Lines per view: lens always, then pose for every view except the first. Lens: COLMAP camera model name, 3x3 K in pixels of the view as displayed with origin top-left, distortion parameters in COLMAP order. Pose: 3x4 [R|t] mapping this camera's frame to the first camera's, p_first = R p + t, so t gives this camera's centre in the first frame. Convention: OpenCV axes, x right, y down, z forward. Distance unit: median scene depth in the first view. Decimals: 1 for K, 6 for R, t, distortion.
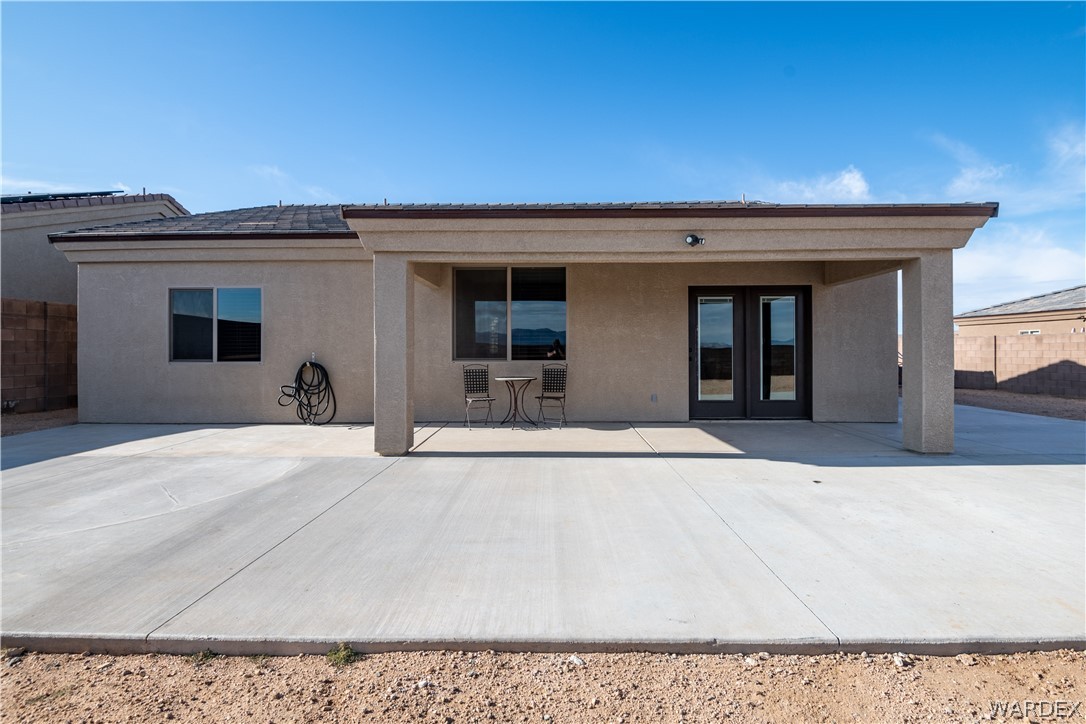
lens RADIAL K [[561.3, 0, 538.4], [0, 561.3, 365.3], [0, 0, 1]] dist [0.001541, -0.009682]
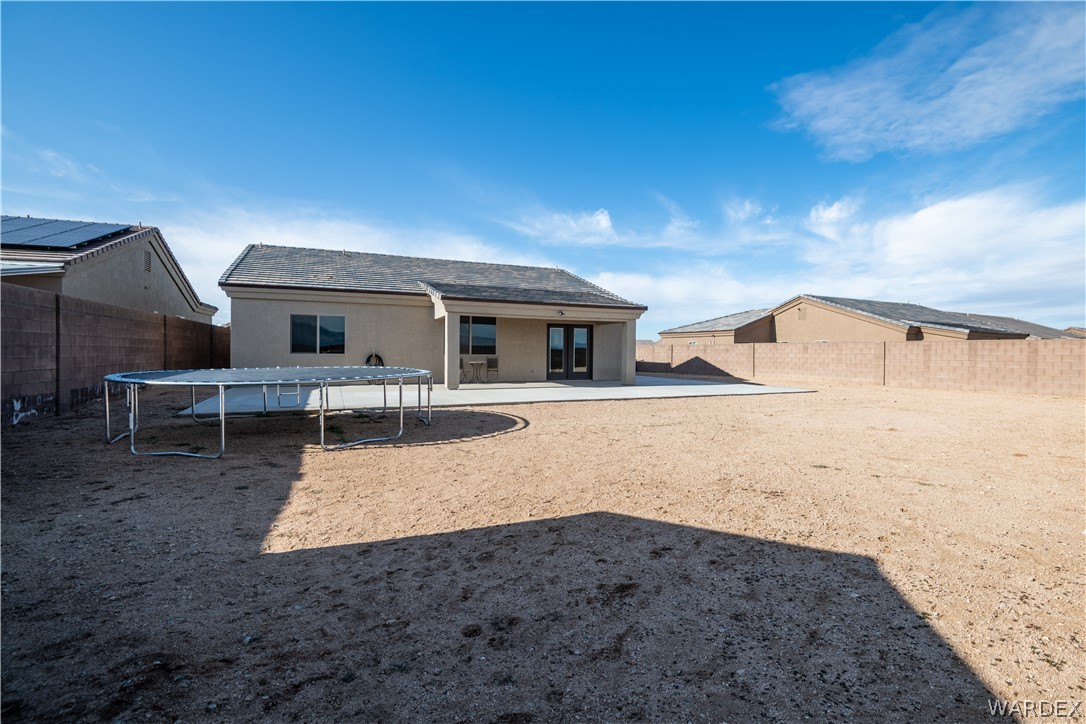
lens RADIAL K [[510.0, 0, 579.7], [0, 510.0, 346.5], [0, 0, 1]] dist [0.005634, -0.012096]
pose [[0.893648, 0.015757, 0.448492, -0.563818], [-0.001442, 0.999479, -0.032241, 0.024665], [-0.448767, 0.028165, 0.893205, -0.968355]]
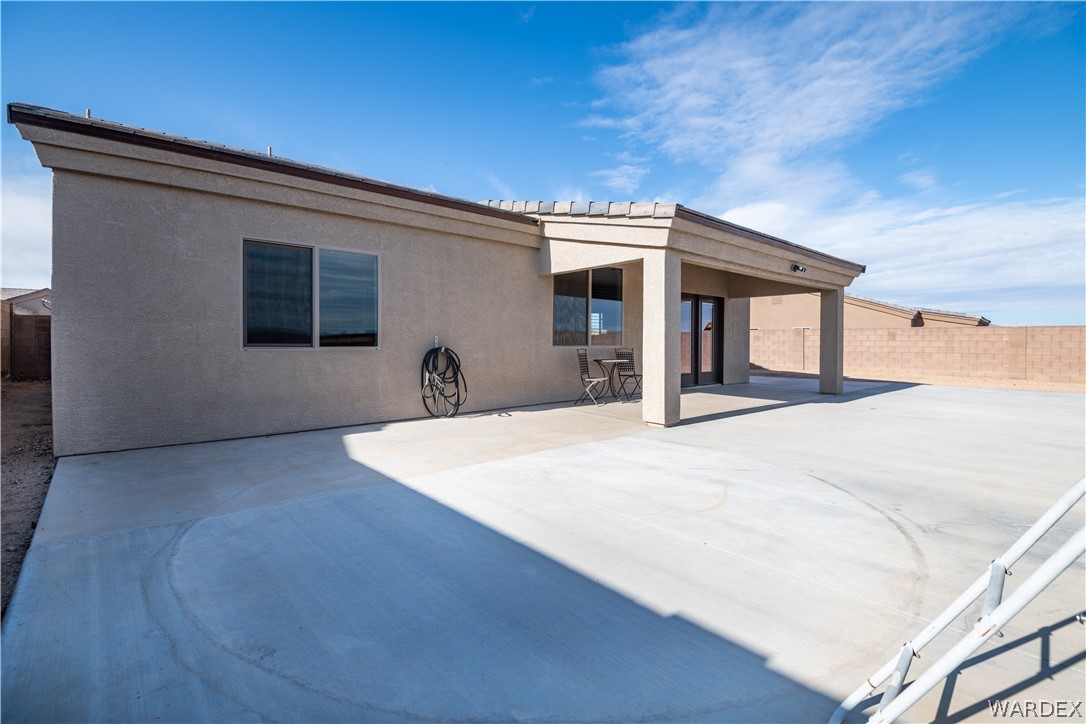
lens RADIAL K [[510.0, 0, 552.6], [0, 510.0, 355.9], [0, 0, 1]] dist [0.005634, -0.012096]
pose [[0.724210, -0.013139, 0.689454, -0.825874], [0.008576, 0.999913, 0.010047, 0.001539], [-0.689526, -0.001363, 0.724259, 0.299221]]
